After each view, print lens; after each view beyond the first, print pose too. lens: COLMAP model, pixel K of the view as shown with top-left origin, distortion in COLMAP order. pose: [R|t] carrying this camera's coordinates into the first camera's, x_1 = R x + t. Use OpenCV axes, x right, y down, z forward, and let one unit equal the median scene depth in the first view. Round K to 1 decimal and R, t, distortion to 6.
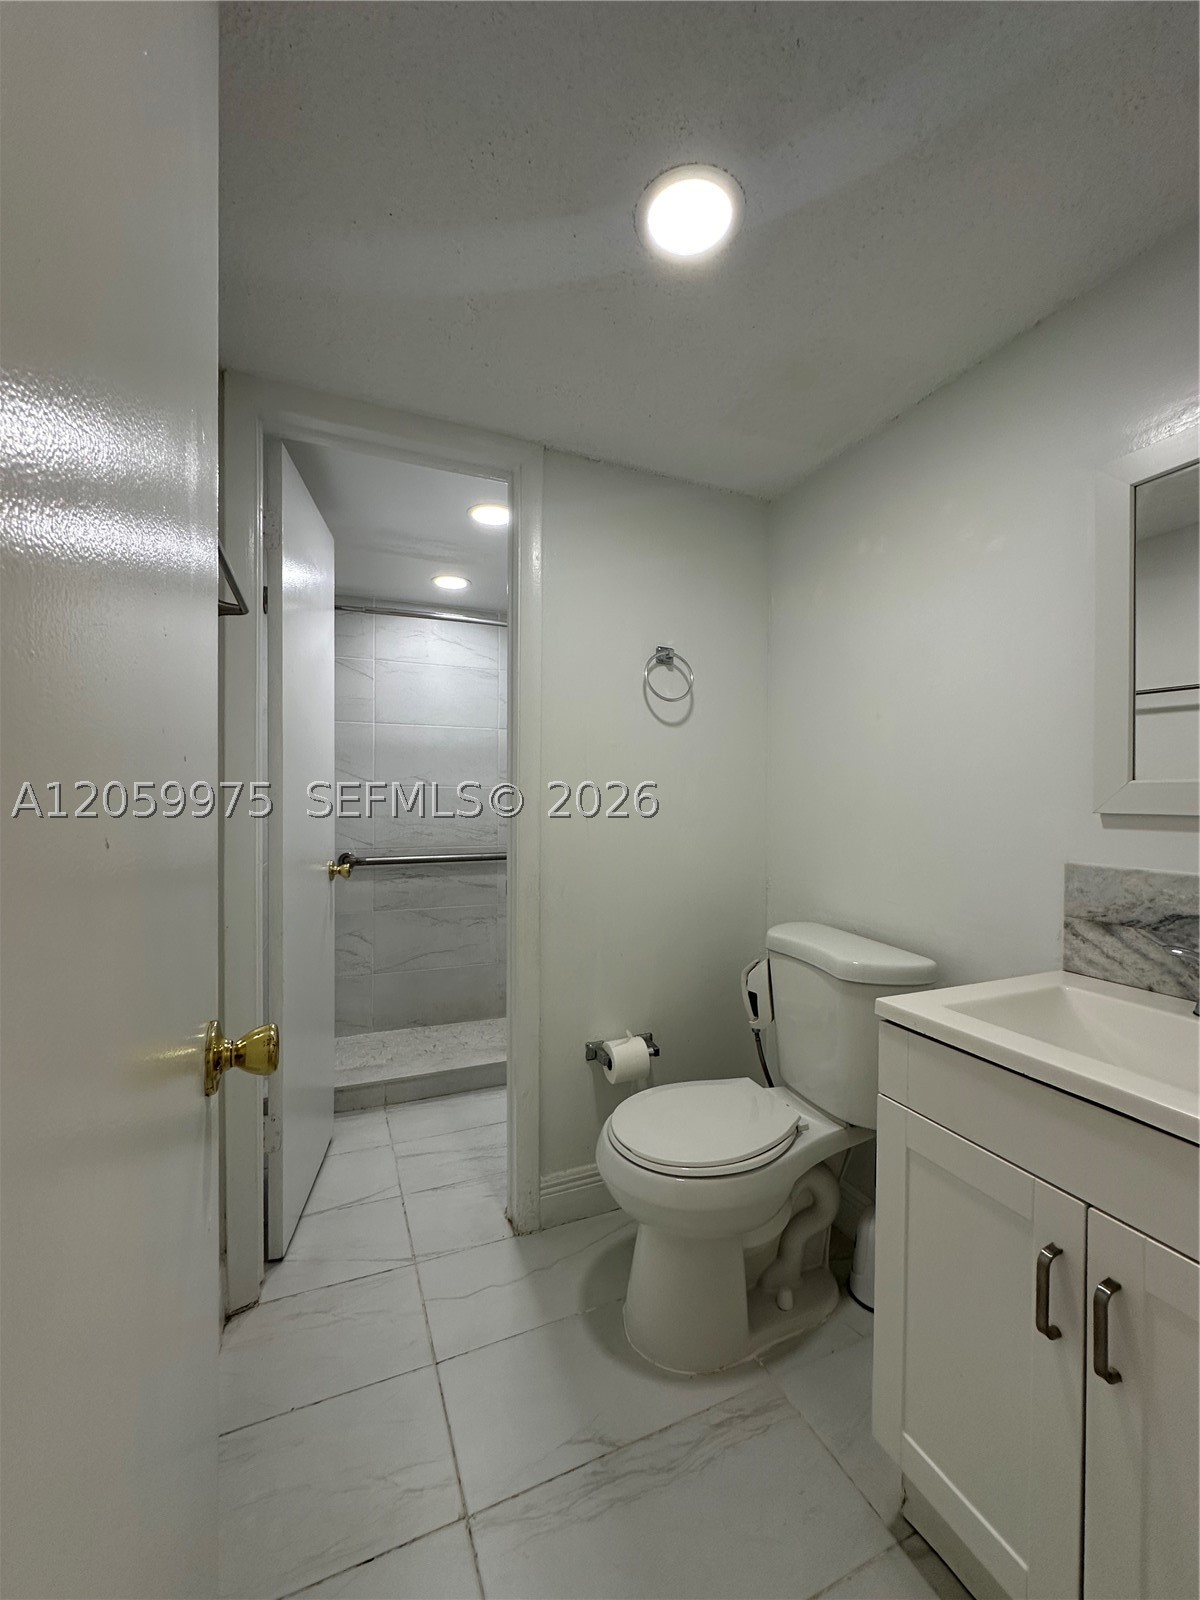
lens RADIAL K [[640.2, 0, 603.1], [0, 640.2, 792.4], [0, 0, 1]] dist [0.000253, -0.000041]
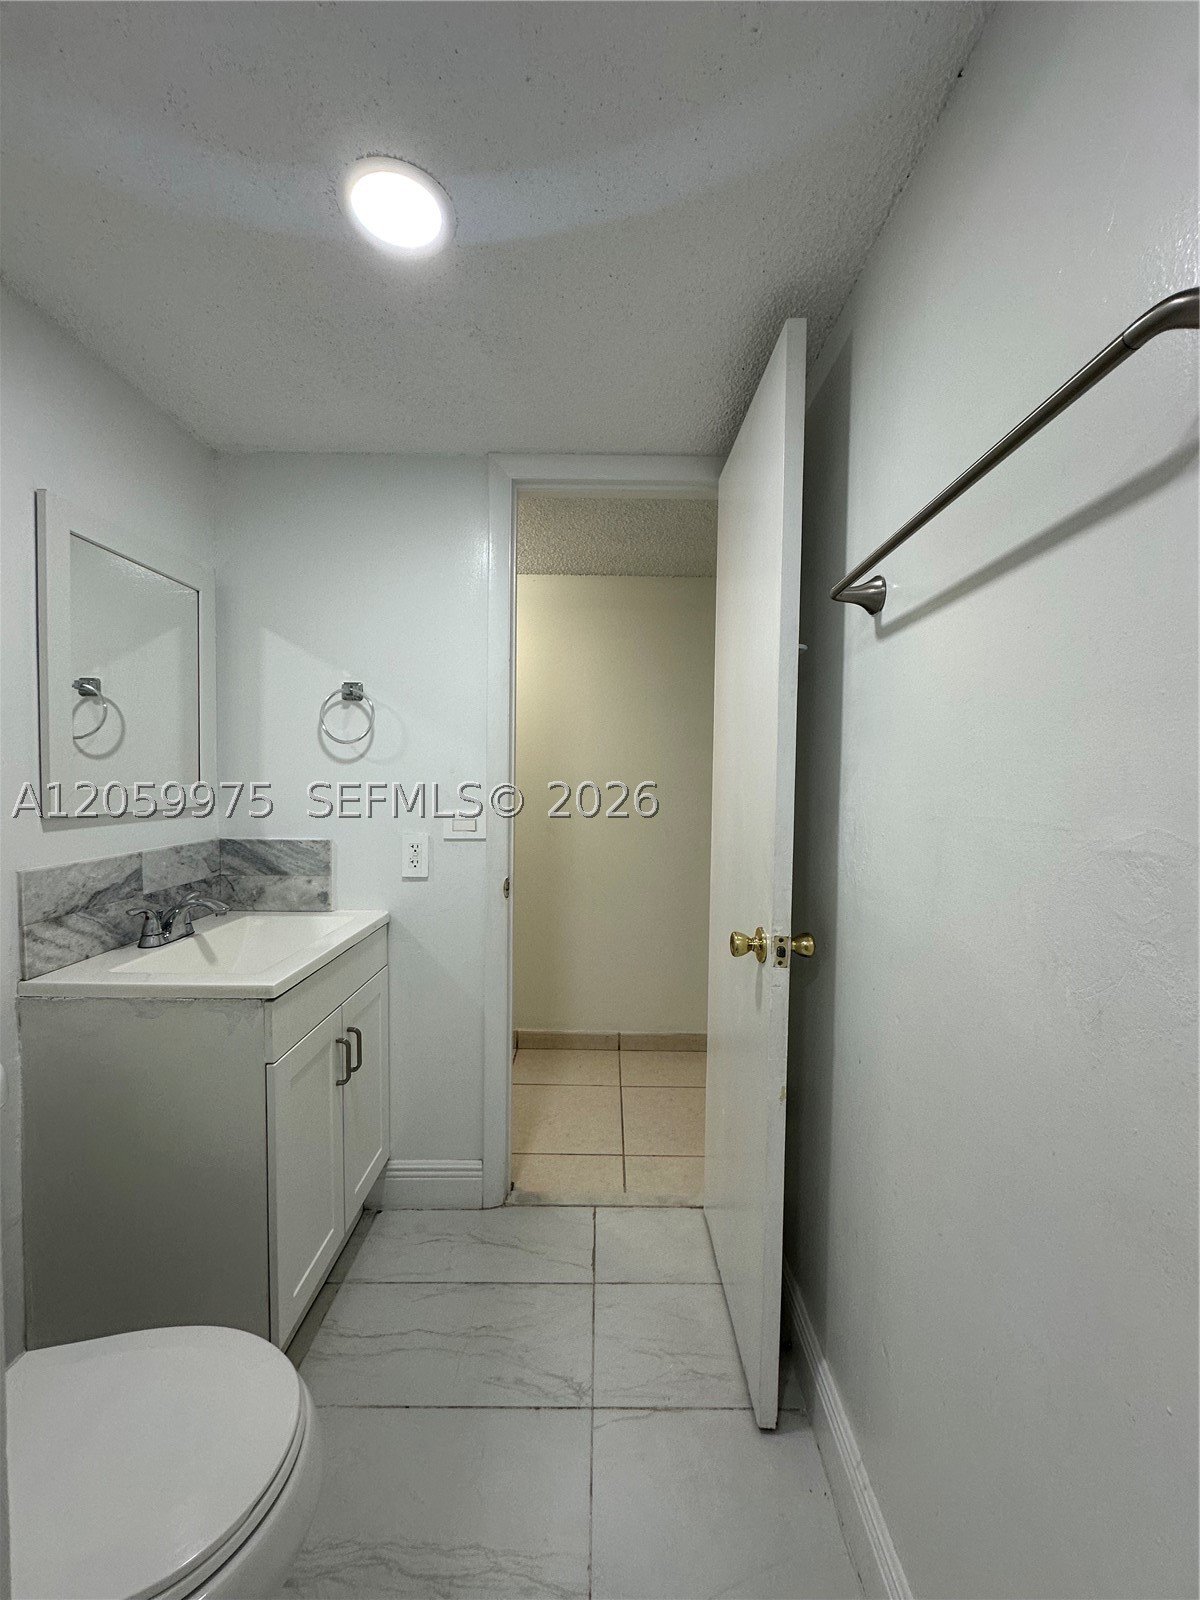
lens RADIAL K [[640.2, 0, 604.1], [0, 640.2, 800.5], [0, 0, 1]] dist [0.000253, -0.000041]
pose [[-0.915215, -0.029754, 0.401865, -0.502622], [-0.014519, 0.999058, 0.040902, -0.054659], [-0.402703, 0.031599, -0.914785, 1.596609]]
